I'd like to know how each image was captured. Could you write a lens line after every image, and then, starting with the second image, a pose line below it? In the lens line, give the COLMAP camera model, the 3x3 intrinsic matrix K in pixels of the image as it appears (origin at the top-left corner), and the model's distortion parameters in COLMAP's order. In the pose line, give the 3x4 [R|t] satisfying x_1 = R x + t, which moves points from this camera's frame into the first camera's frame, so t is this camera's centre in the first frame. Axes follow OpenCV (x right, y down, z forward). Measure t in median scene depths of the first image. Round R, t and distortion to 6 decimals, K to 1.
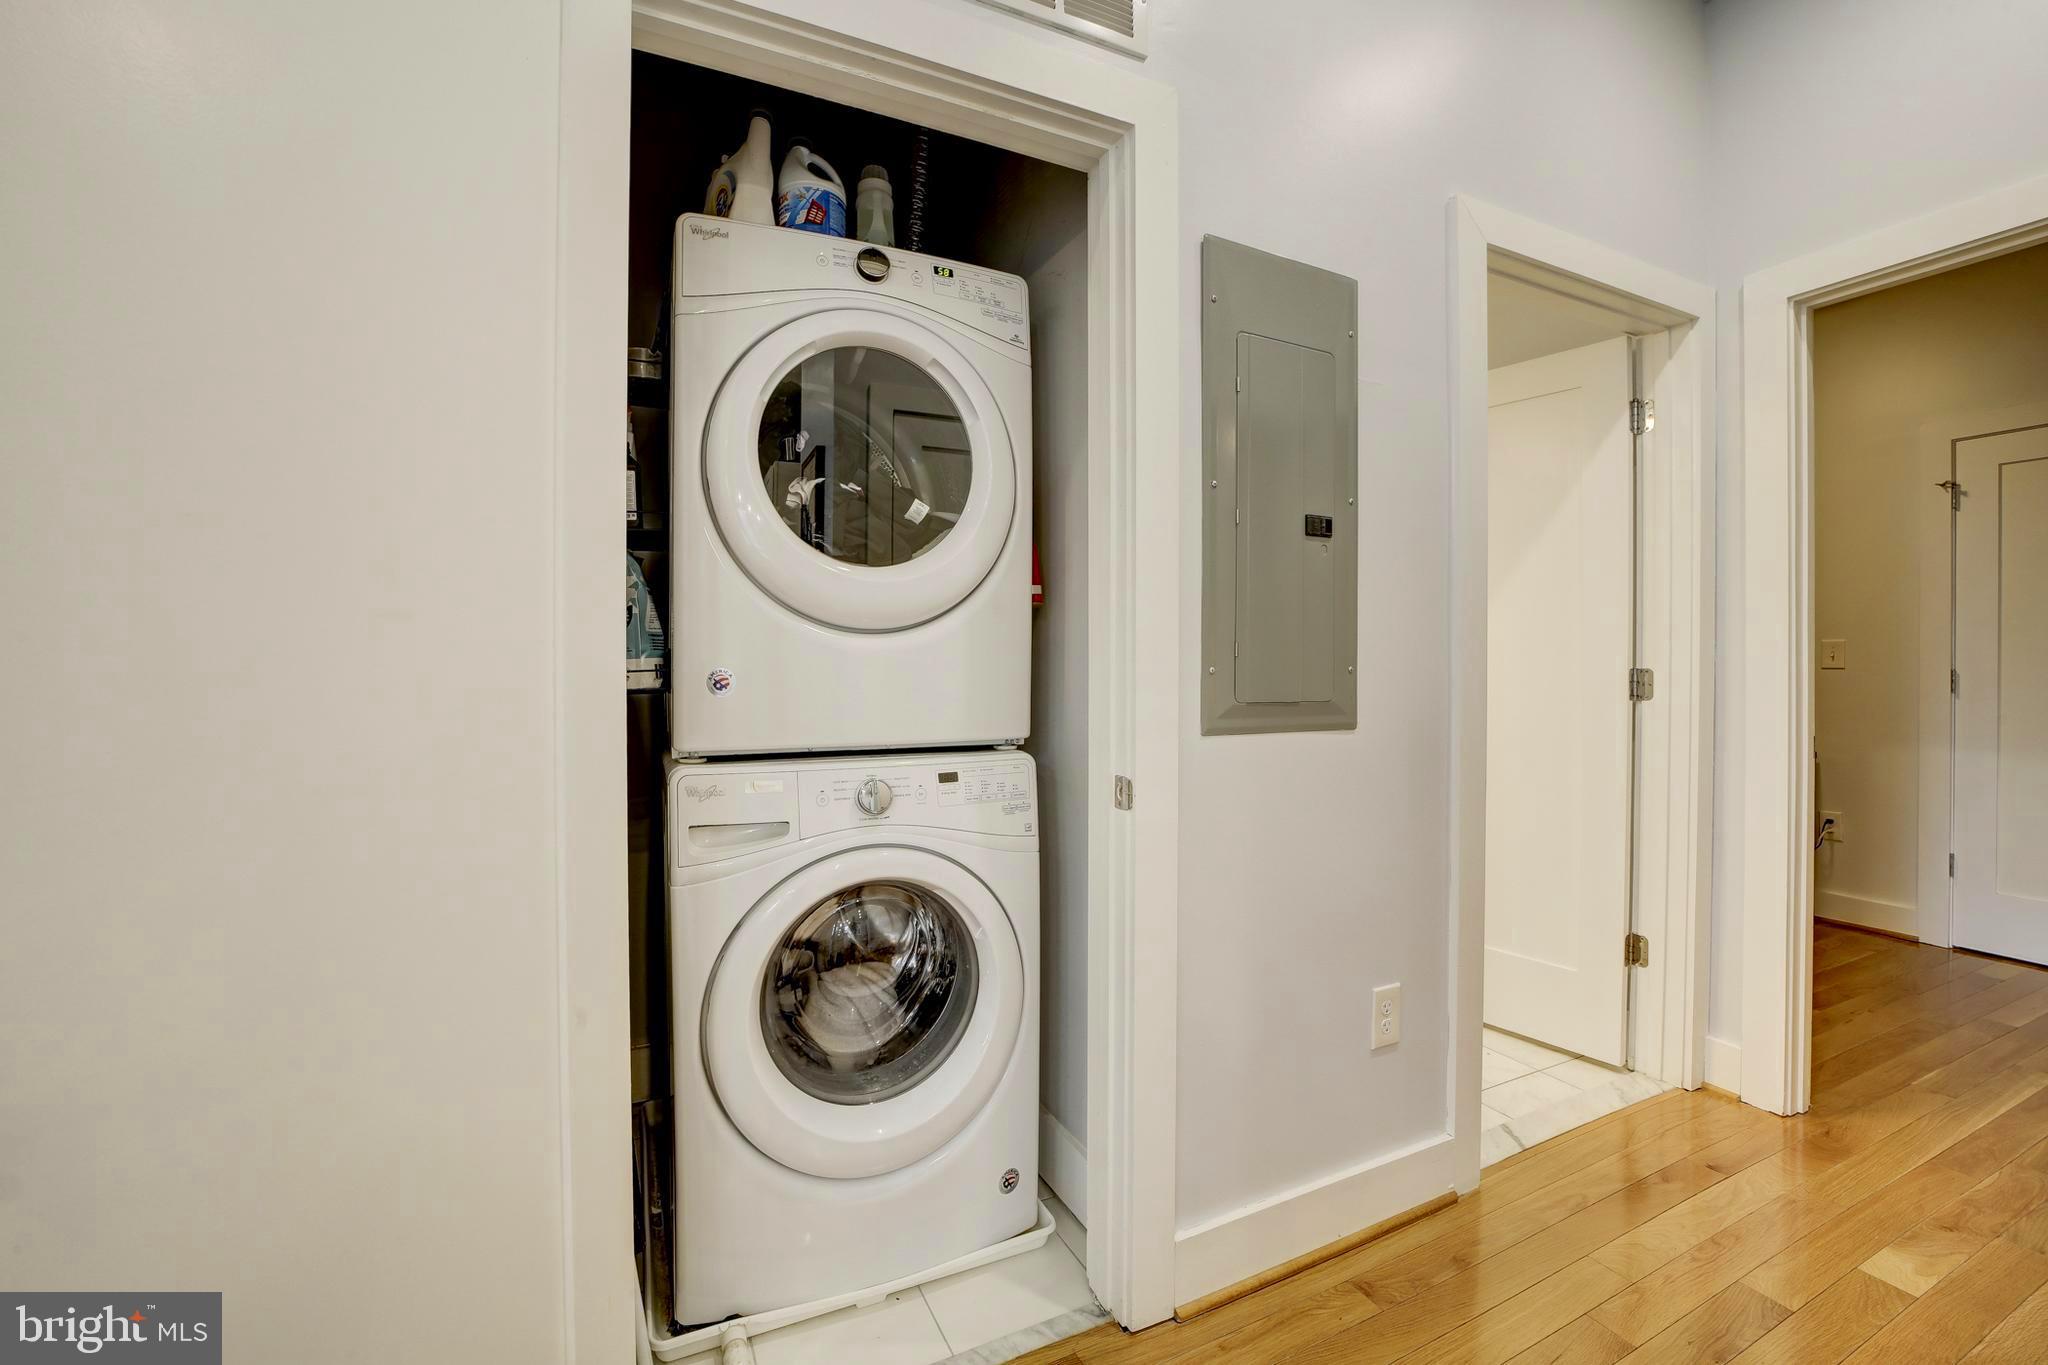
lens RADIAL K [[816.1, 0, 1007.4], [0, 816.1, 667.7], [0, 0, 1]] dist [-0.030056, 0.005681]
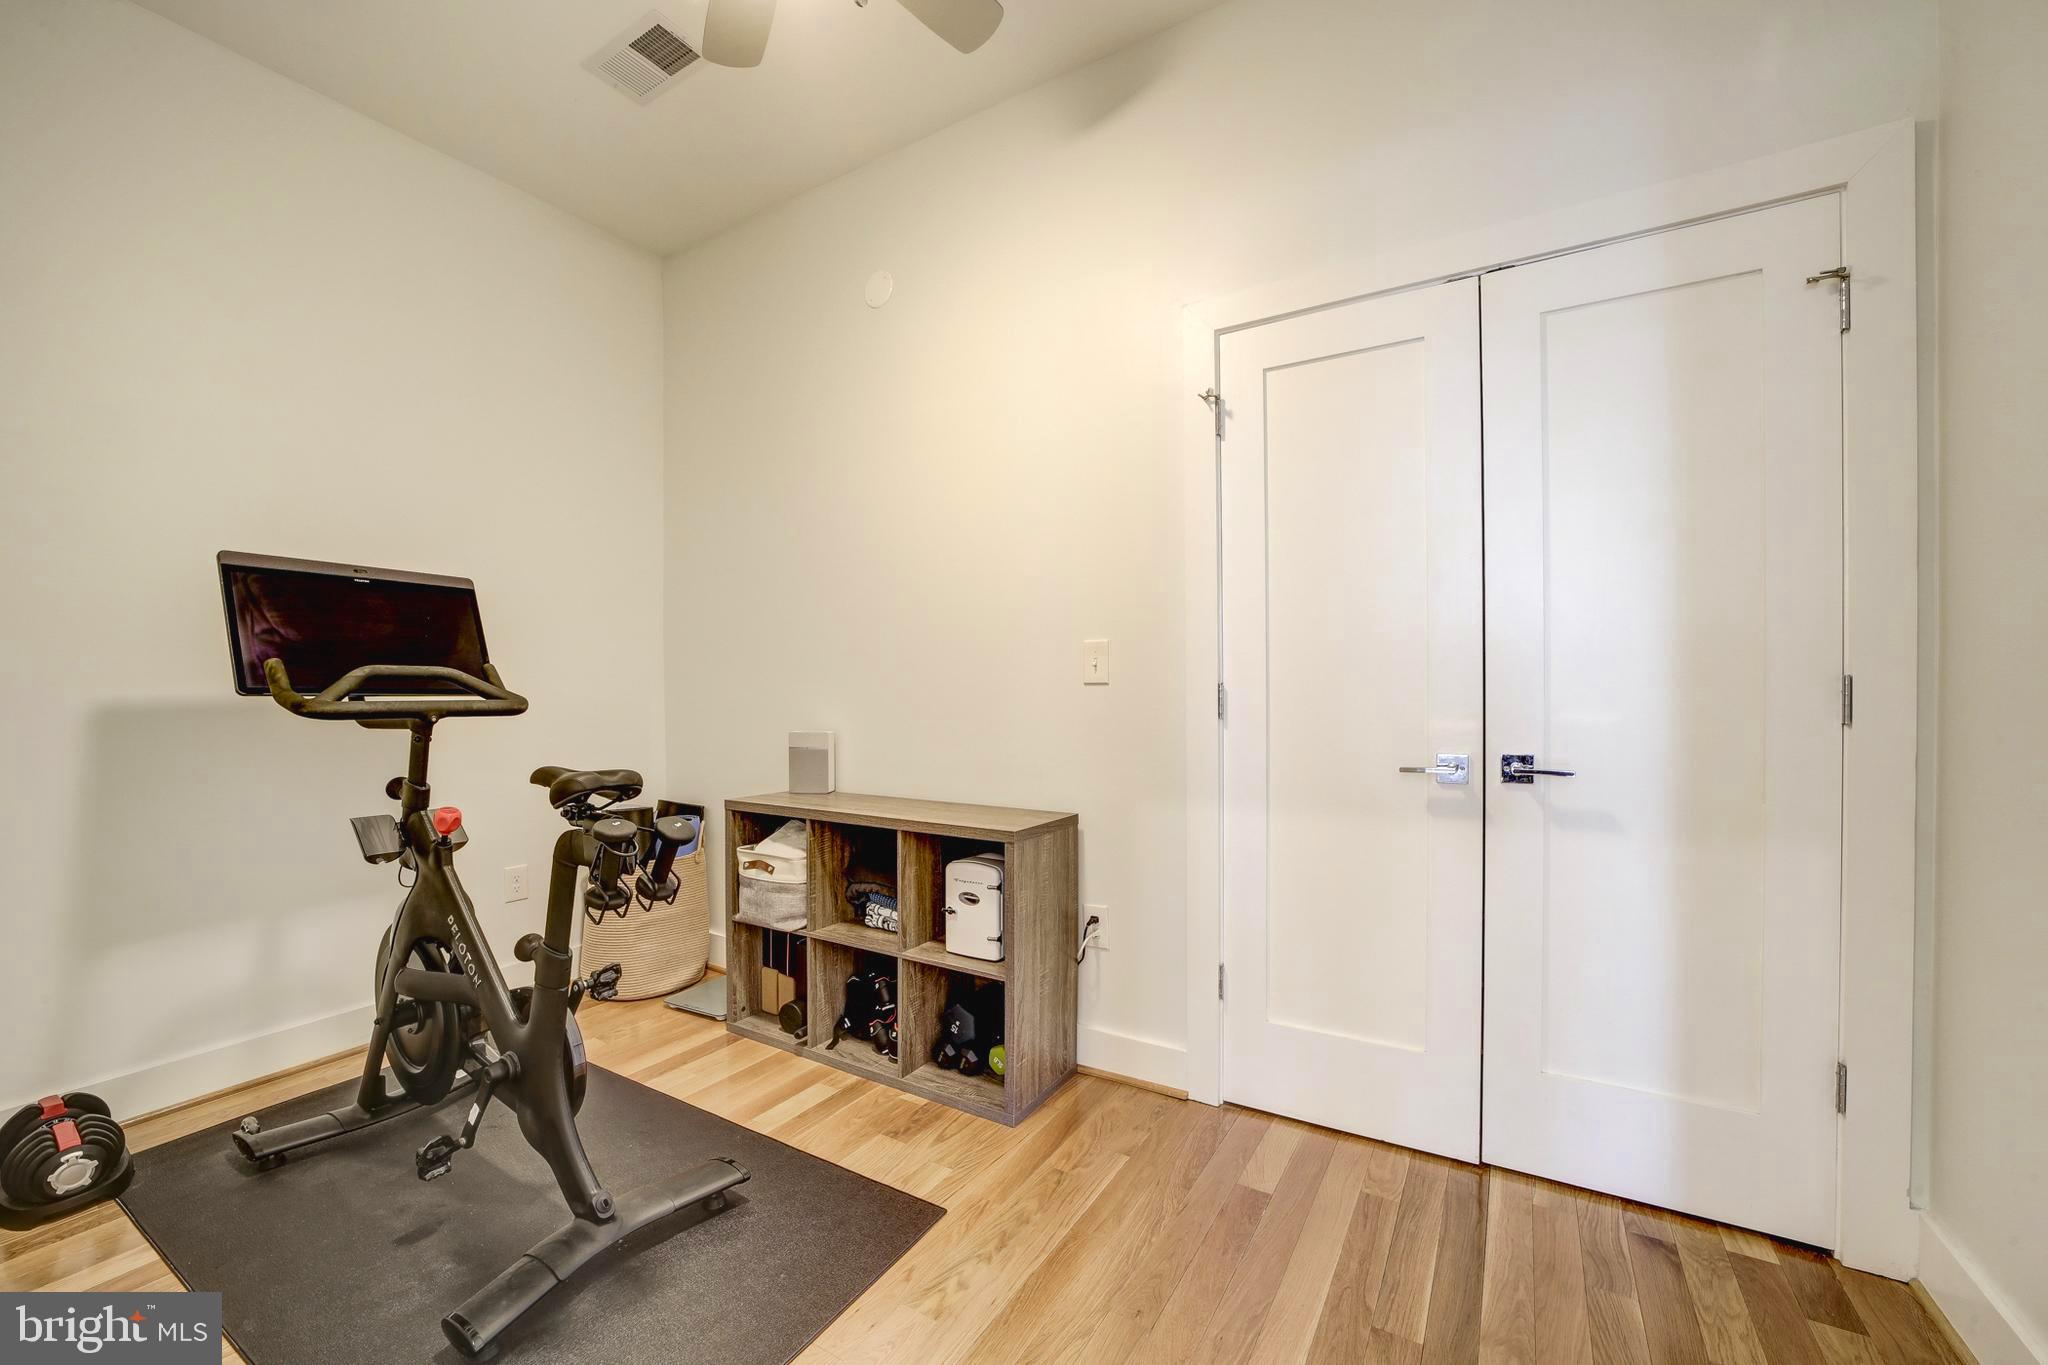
lens RADIAL K [[816.1, 0, 1029.5], [0, 816.1, 691.8], [0, 0, 1]] dist [-0.030056, 0.005681]
pose [[0.832692, -0.001200, 0.553735, 0.695848], [0.006173, 0.999956, -0.007115, 0.013075], [-0.553702, 0.009343, 0.832663, 0.529218]]
